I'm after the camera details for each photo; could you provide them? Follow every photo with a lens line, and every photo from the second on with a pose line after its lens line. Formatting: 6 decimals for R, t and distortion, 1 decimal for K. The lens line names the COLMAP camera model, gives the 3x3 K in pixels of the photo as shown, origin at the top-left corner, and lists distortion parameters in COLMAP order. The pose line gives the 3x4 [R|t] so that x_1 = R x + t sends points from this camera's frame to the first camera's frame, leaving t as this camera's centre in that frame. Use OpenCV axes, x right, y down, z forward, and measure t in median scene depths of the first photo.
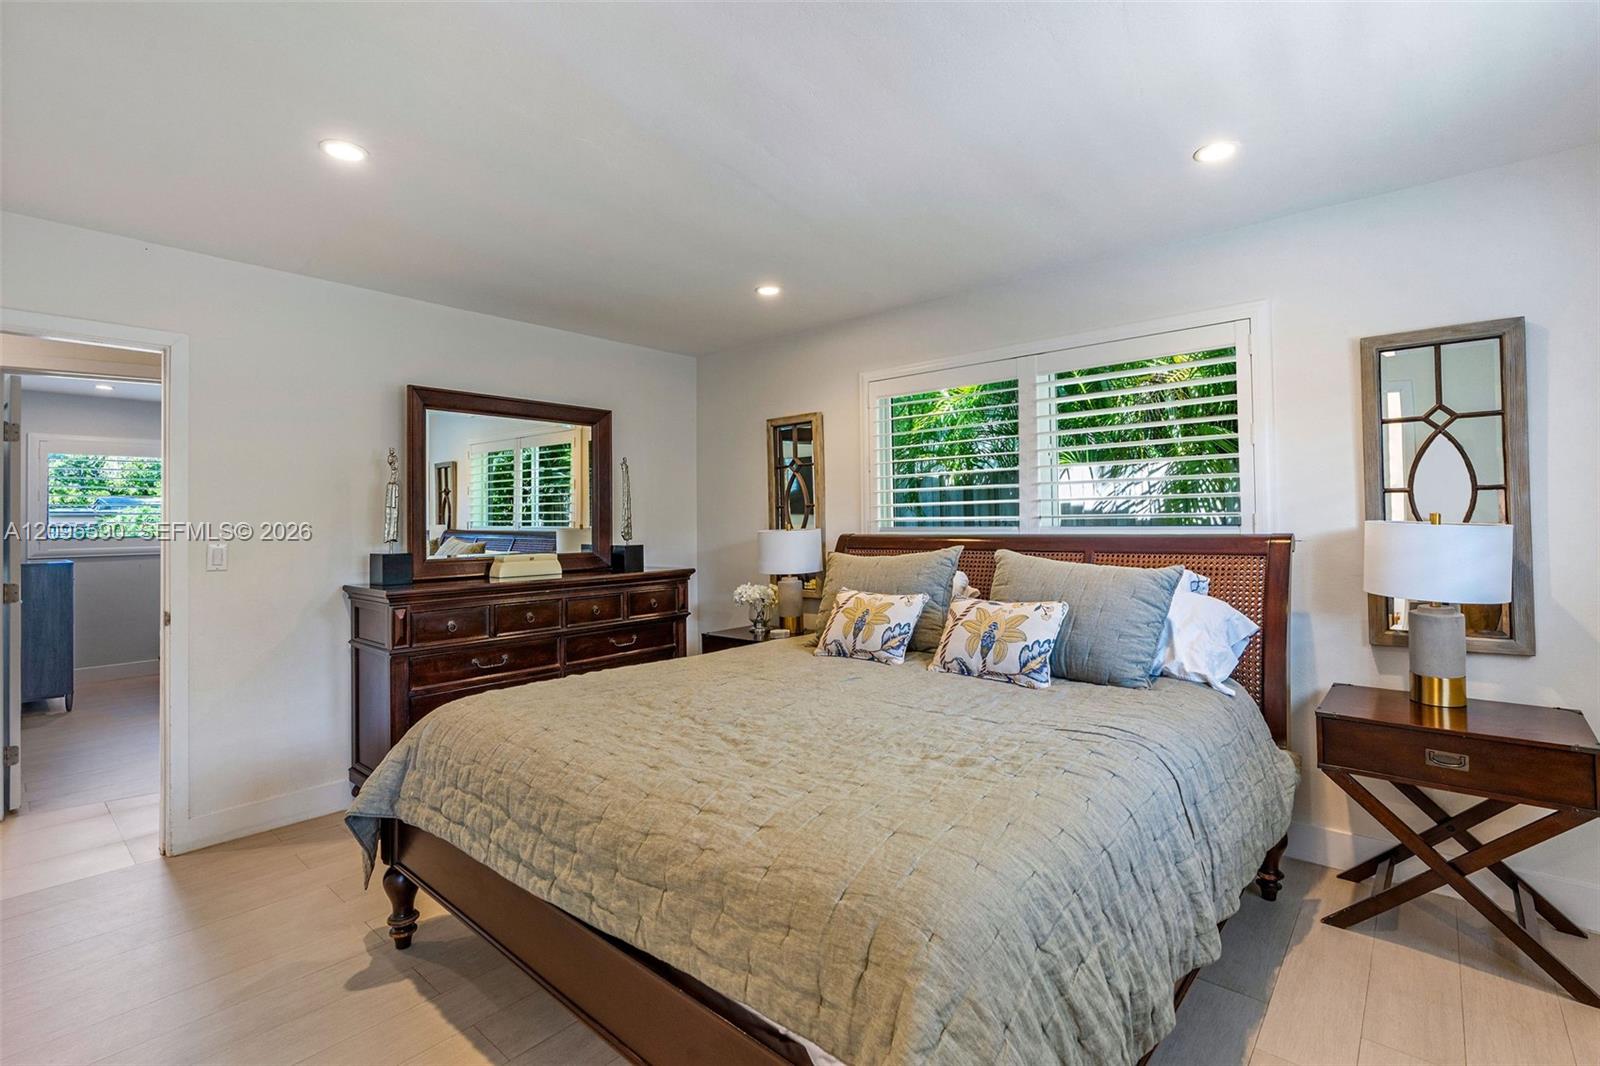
lens RADIAL K [[719.9, 0, 804.9], [0, 719.9, 516.6], [0, 0, 1]] dist [-0.010331, 0.004960]
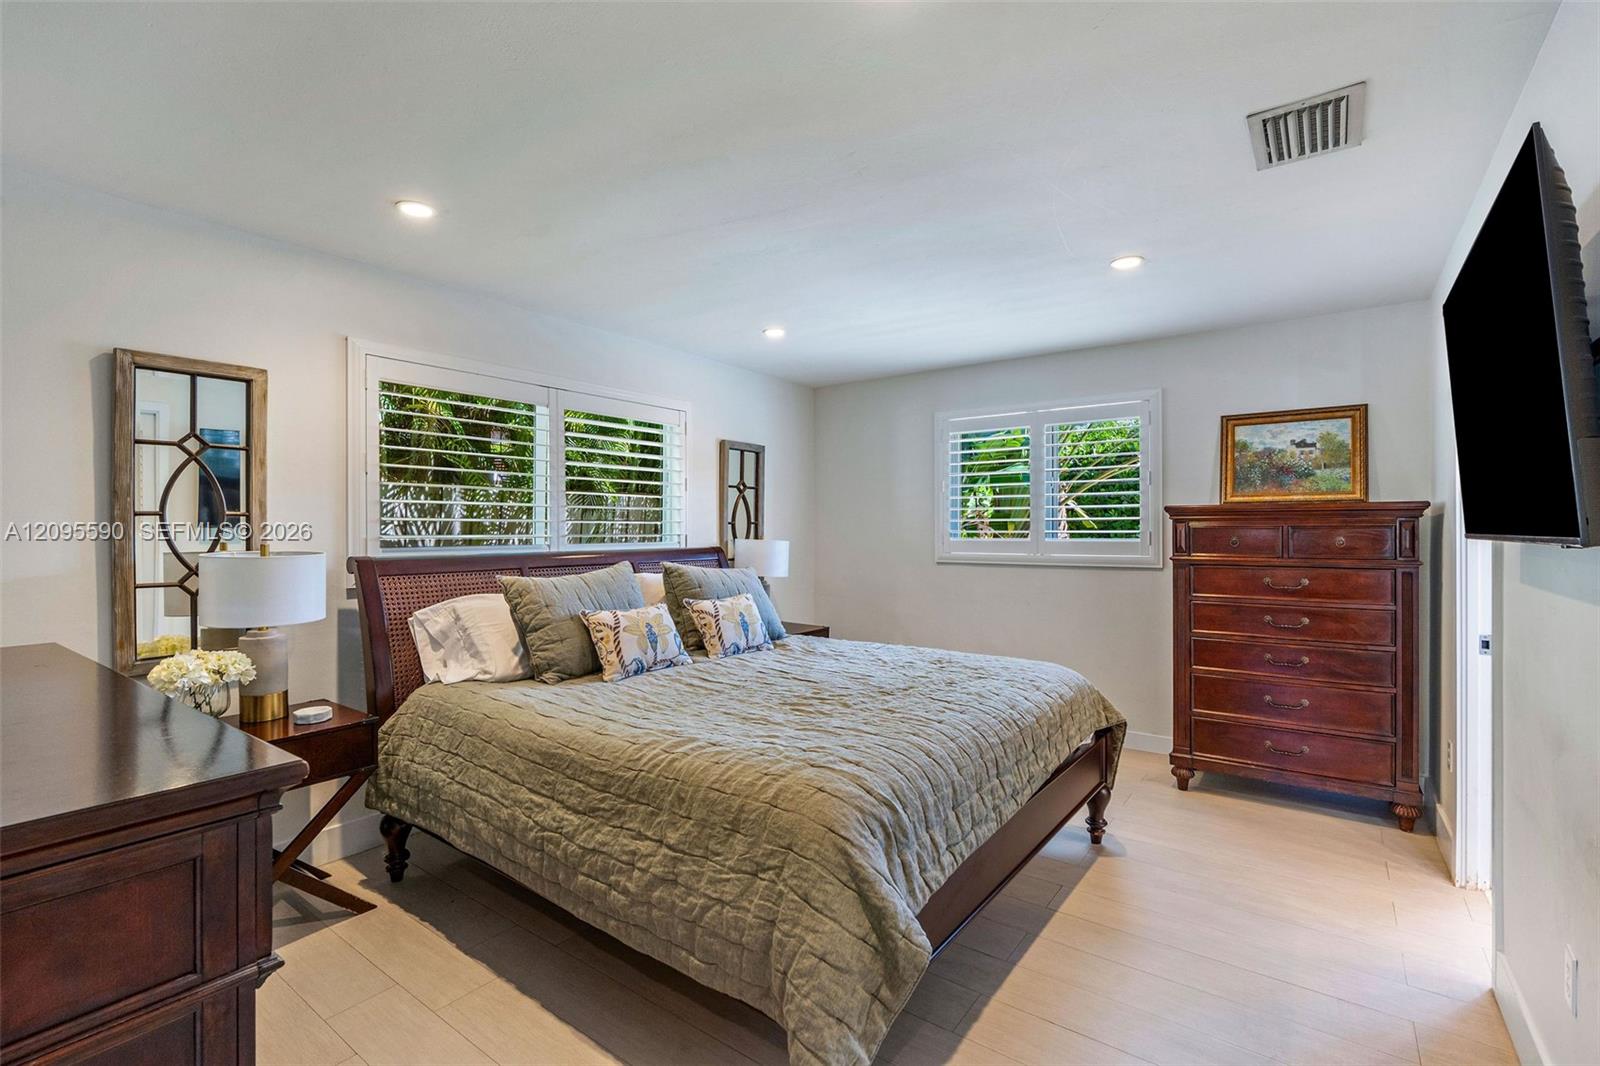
lens RADIAL K [[719.9, 0, 811.7], [0, 719.9, 536.3], [0, 0, 1]] dist [-0.010331, 0.004960]
pose [[-0.084339, 0.007841, 0.996406, -0.991251], [0.001018, 0.999969, -0.007783, 0.011396], [-0.996437, 0.000358, -0.084344, 0.867094]]
